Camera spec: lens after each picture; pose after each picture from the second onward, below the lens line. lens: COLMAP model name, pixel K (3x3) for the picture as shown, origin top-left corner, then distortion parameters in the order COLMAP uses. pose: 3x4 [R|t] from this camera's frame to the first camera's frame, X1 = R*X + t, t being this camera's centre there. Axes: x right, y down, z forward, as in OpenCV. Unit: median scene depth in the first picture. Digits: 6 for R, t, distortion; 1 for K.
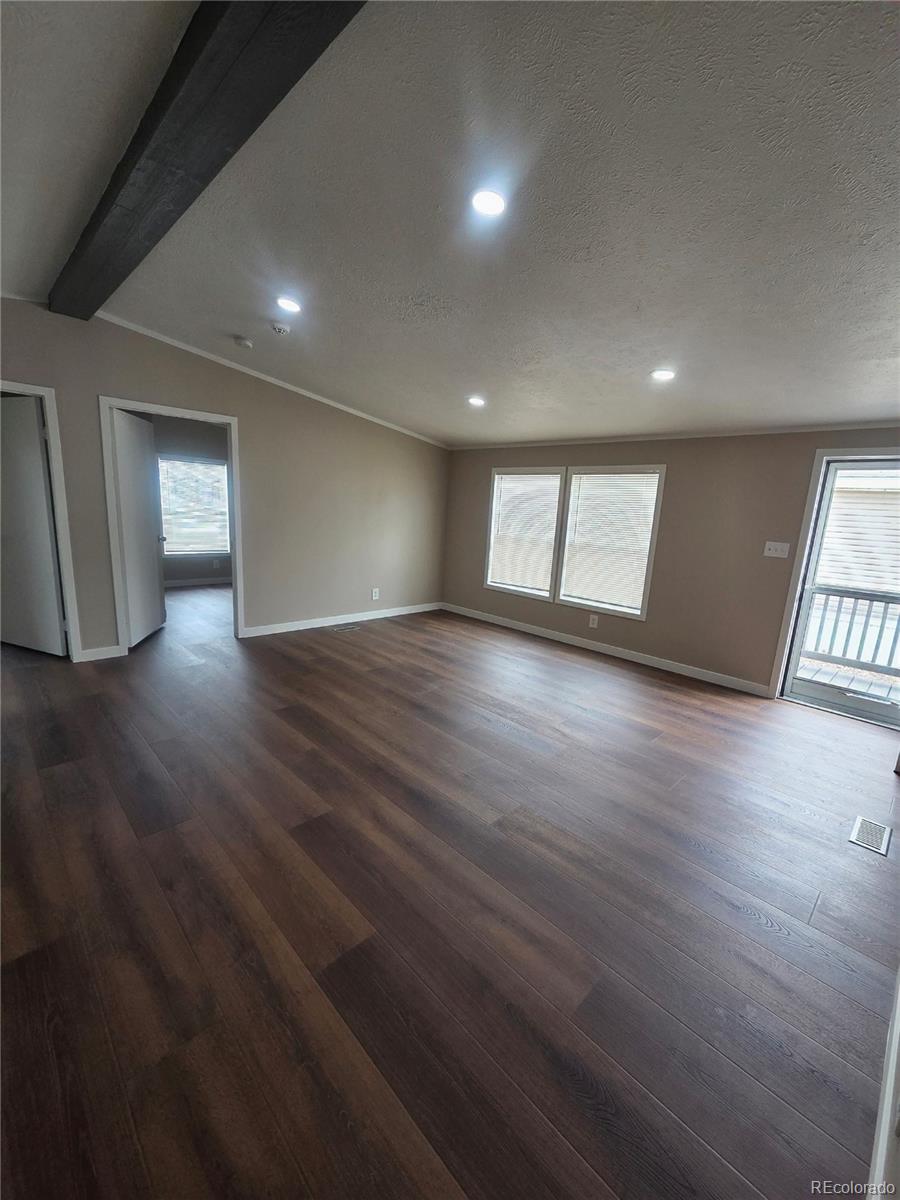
lens RADIAL K [[489.7, 0, 453.7], [0, 489.7, 601.5], [0, 0, 1]] dist [0.004648, -0.000405]
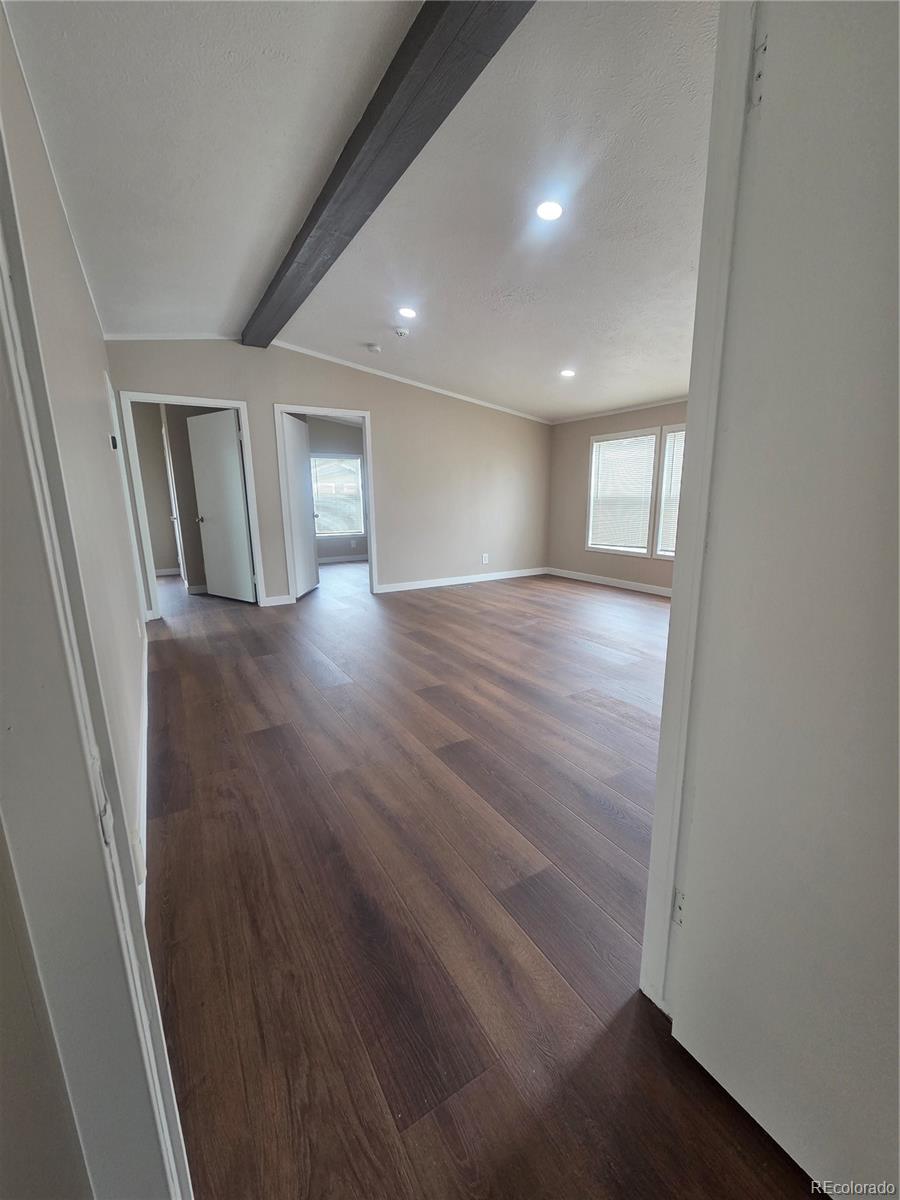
lens RADIAL K [[489.7, 0, 453.7], [0, 489.7, 601.5], [0, 0, 1]] dist [0.004648, -0.000405]
pose [[0.970715, -0.014569, -0.239791, 0.058640], [0.017433, 0.999800, 0.009829, 0.106255], [0.239600, -0.013721, 0.970775, -0.171698]]
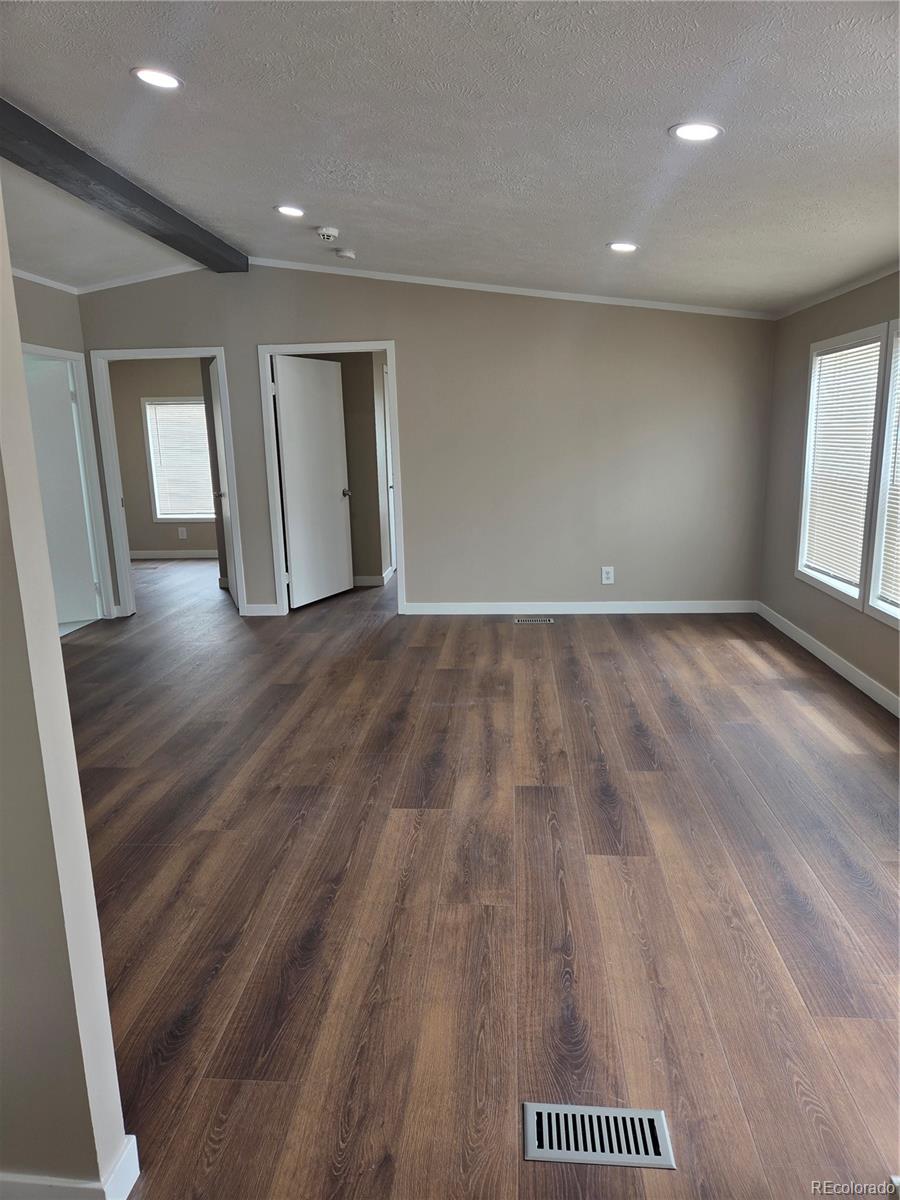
lens RADIAL K [[798.5, 0, 444.6], [0, 798.5, 605.1], [0, 0, 1]] dist [0.028711, -0.001034]
pose [[0.650359, 0.088333, -0.754474, 0.735406], [-0.086524, 0.995366, 0.041953, -0.002573], [0.754683, 0.037996, 0.654988, 0.241106]]
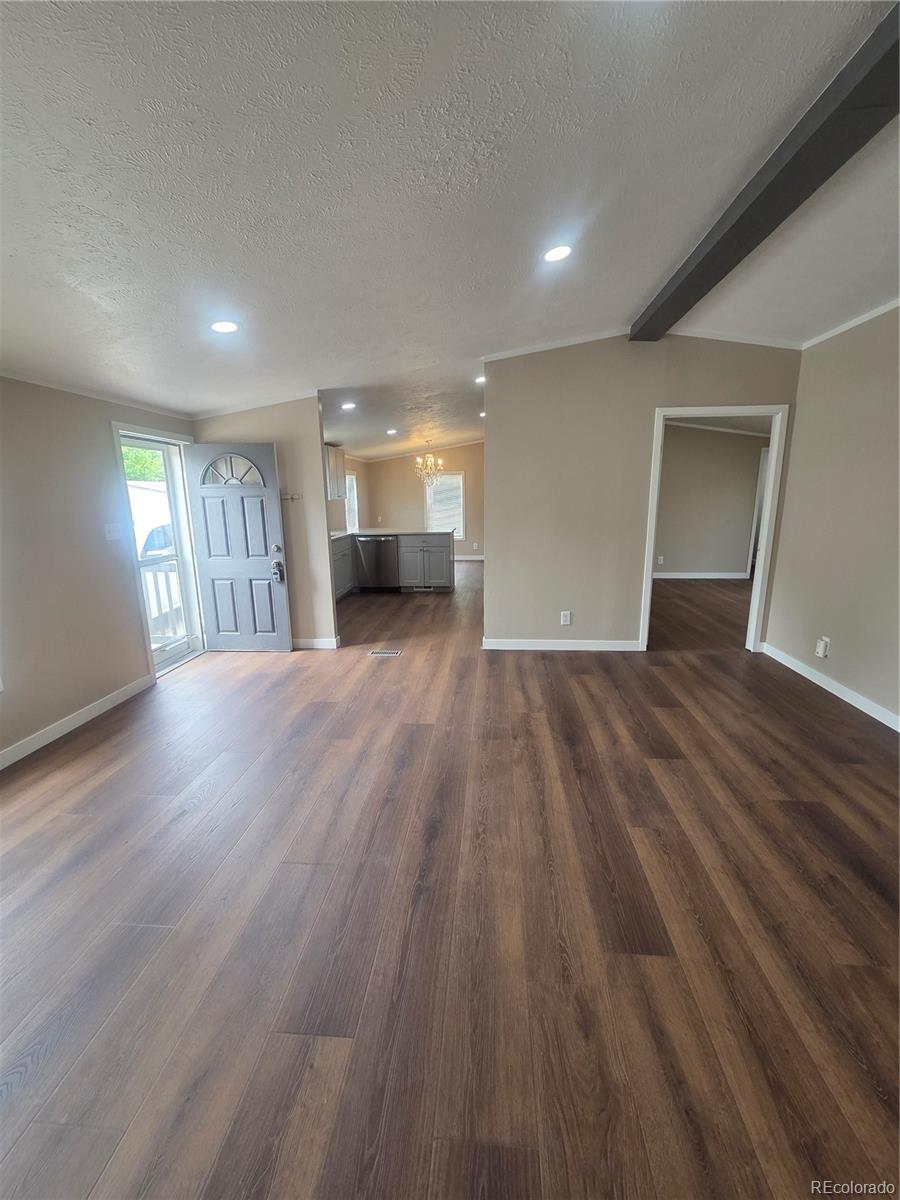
lens RADIAL K [[489.7, 0, 453.7], [0, 489.7, 601.5], [0, 0, 1]] dist [0.004648, -0.000405]
pose [[-0.655344, -0.203620, 0.727368, -0.413740], [0.129275, 0.918534, 0.373609, -0.237709], [-0.744186, 0.338873, -0.575632, 1.078991]]
